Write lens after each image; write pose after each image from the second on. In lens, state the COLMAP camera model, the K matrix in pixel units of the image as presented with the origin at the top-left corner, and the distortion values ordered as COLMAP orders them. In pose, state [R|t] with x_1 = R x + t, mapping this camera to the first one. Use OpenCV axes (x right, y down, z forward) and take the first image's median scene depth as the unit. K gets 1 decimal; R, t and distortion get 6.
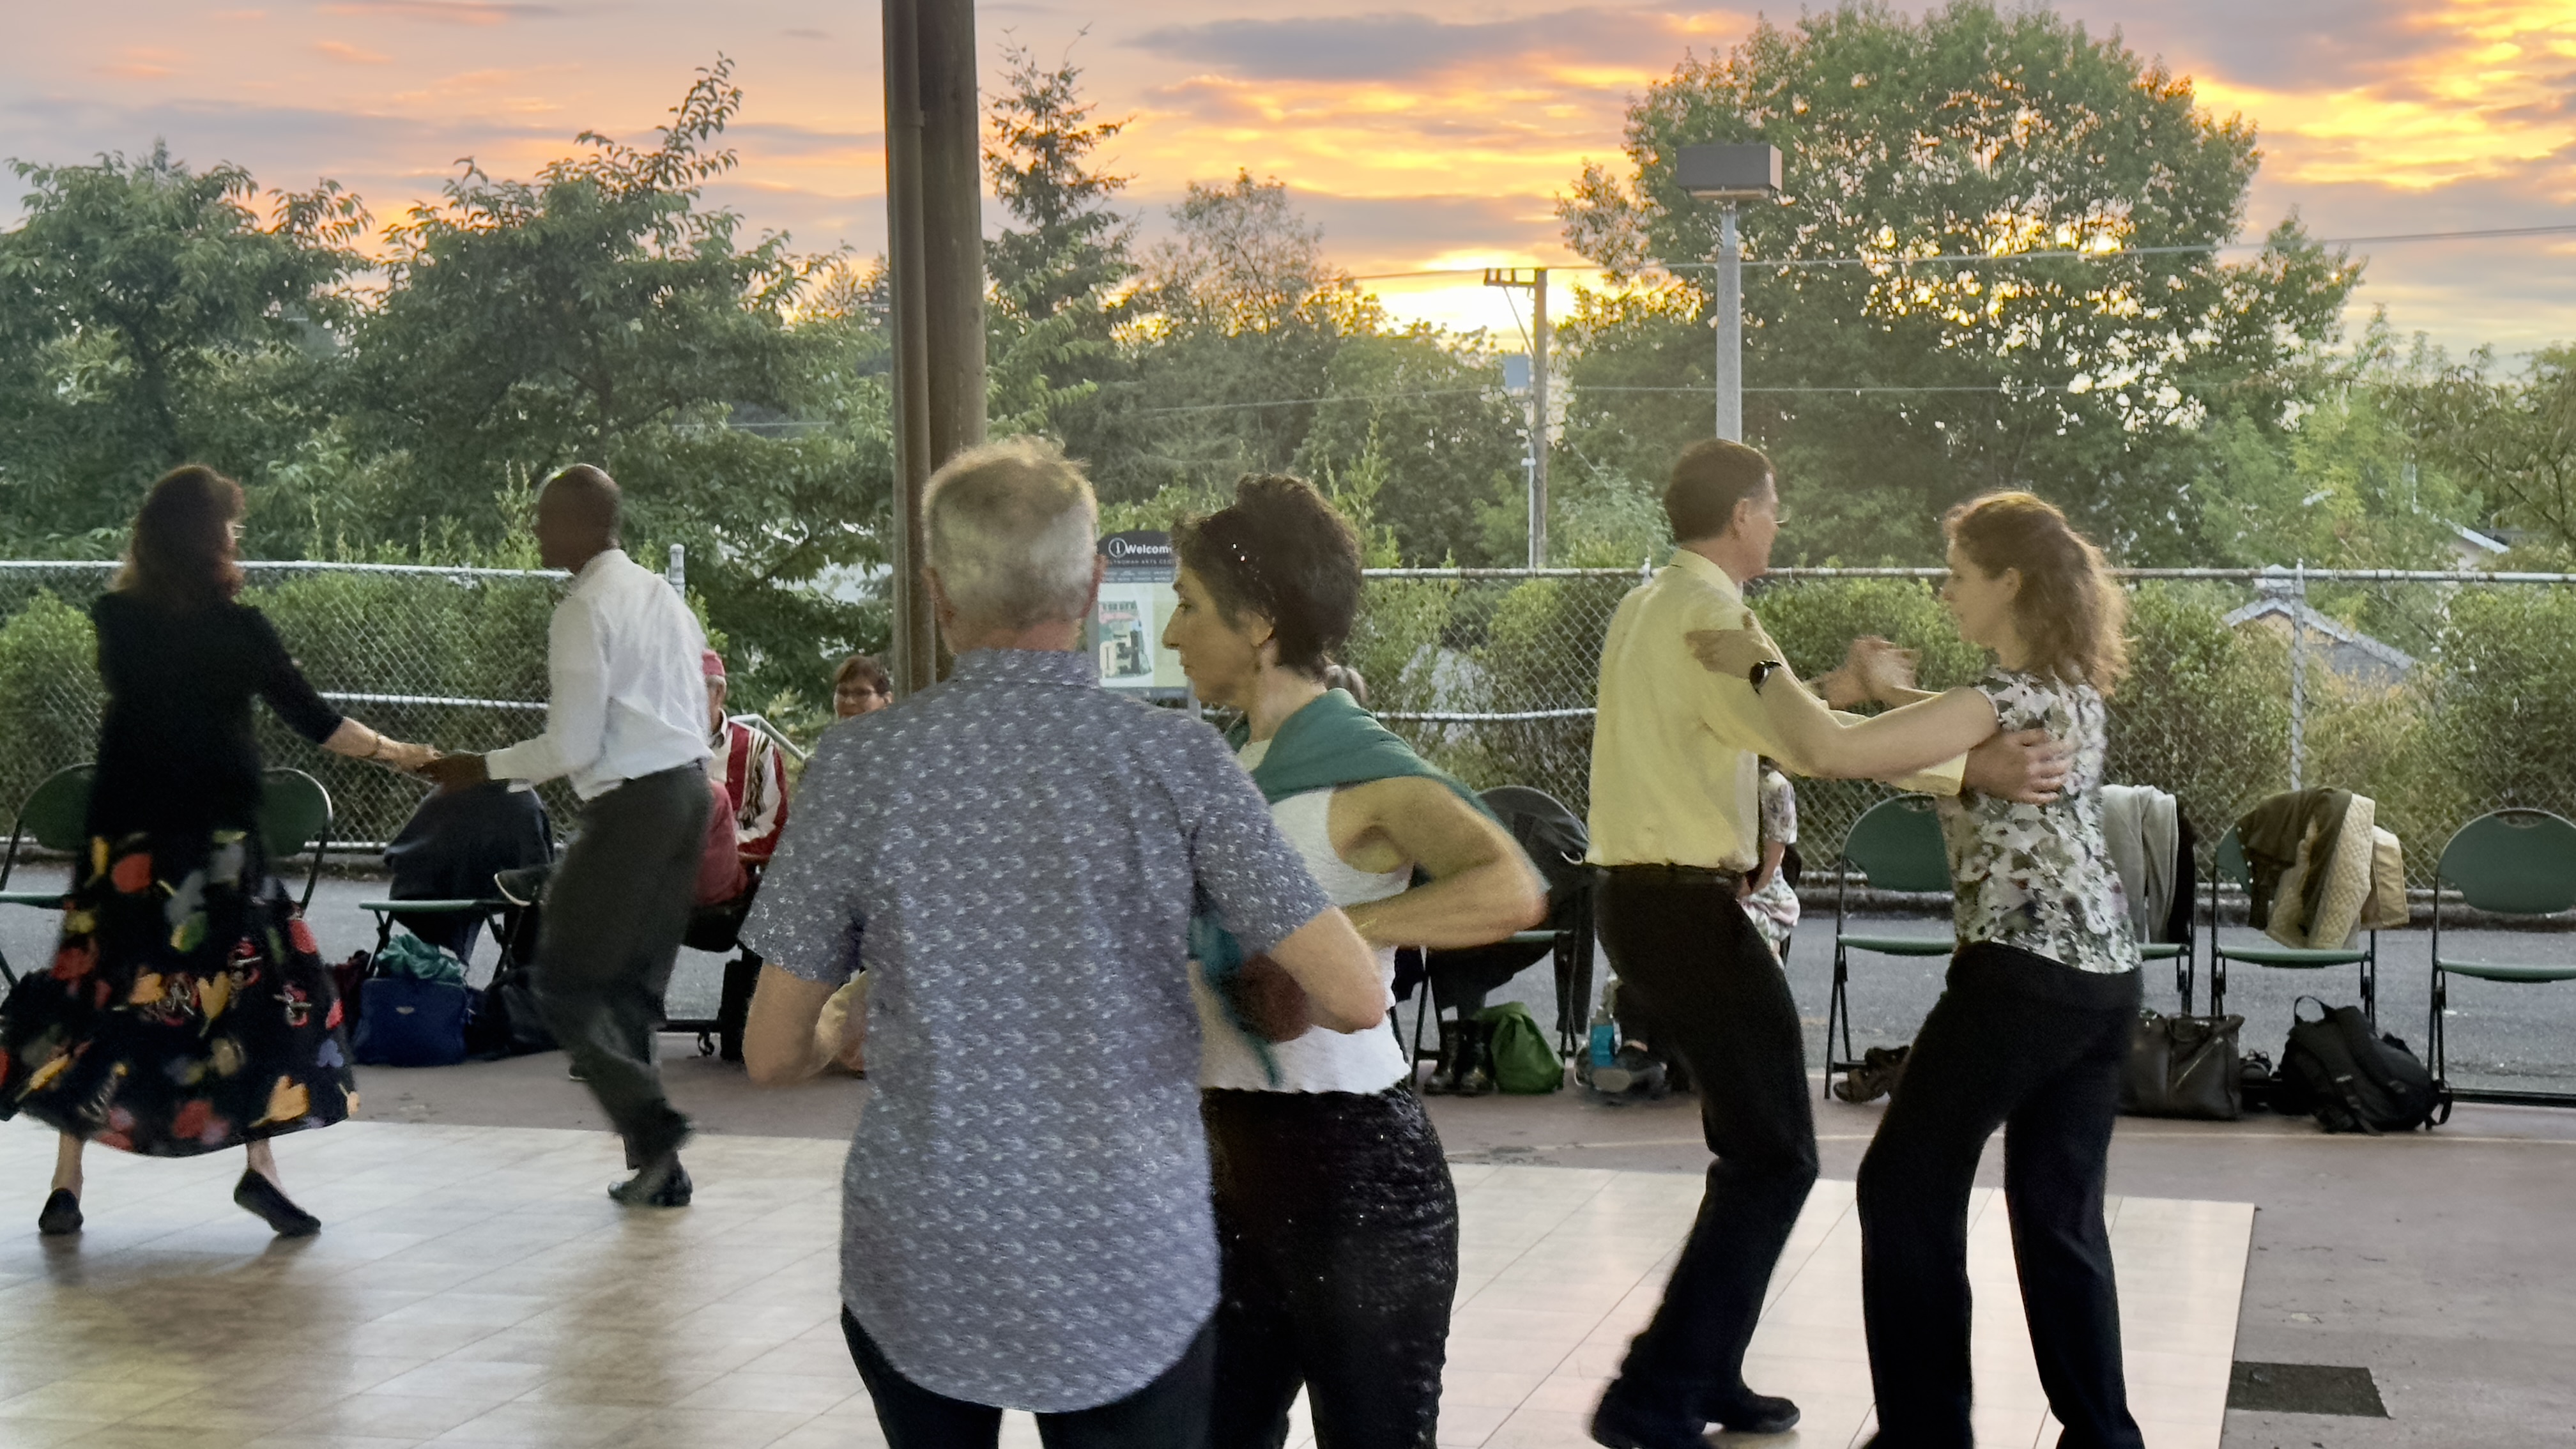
lens RADIAL K [[3891.3, 0, 1356.1], [0, 3891.3, 687.6], [0, 0, 1]] dist [0.140287, 0.000000]
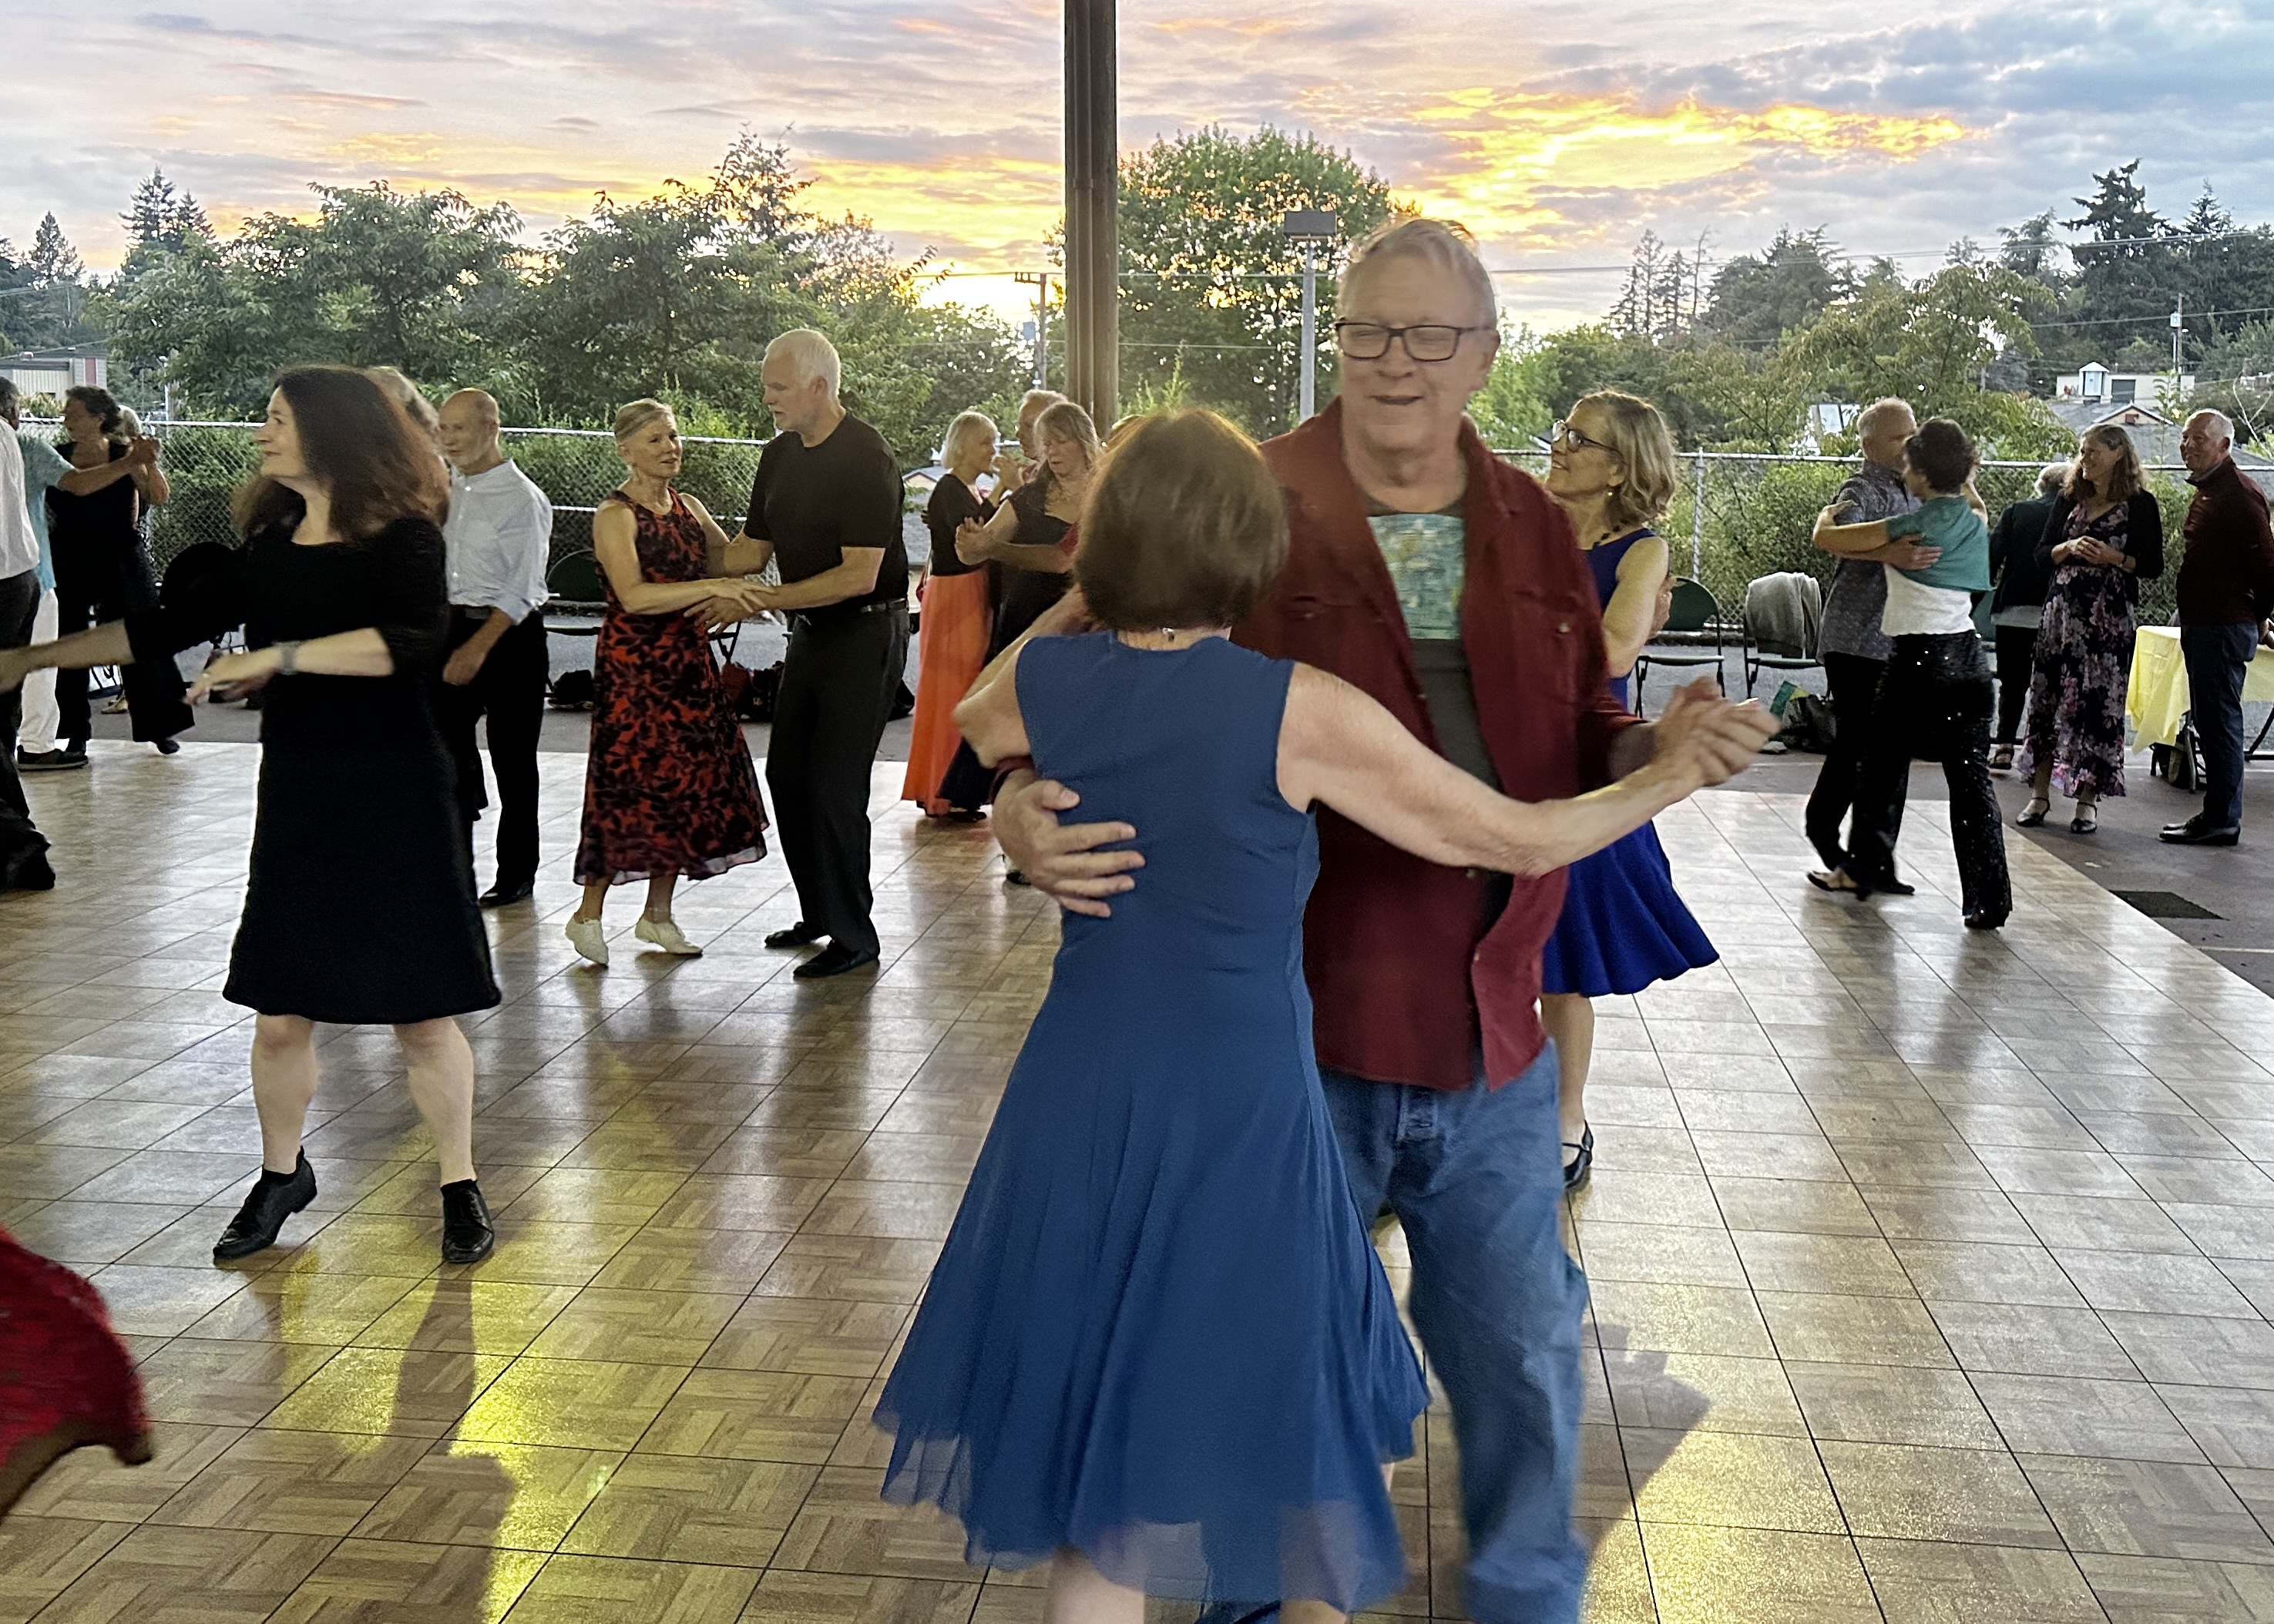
lens RADIAL K [[2138.2, 0, 1187.3], [0, 2138.2, 628.2], [0, 0, 1]] dist [0.070453, 0.000000]
pose [[0.987618, 0.002617, 0.156856, -0.112891], [-0.011459, 0.998393, 0.055497, -0.000745], [-0.156459, -0.056607, 0.986061, 0.027852]]
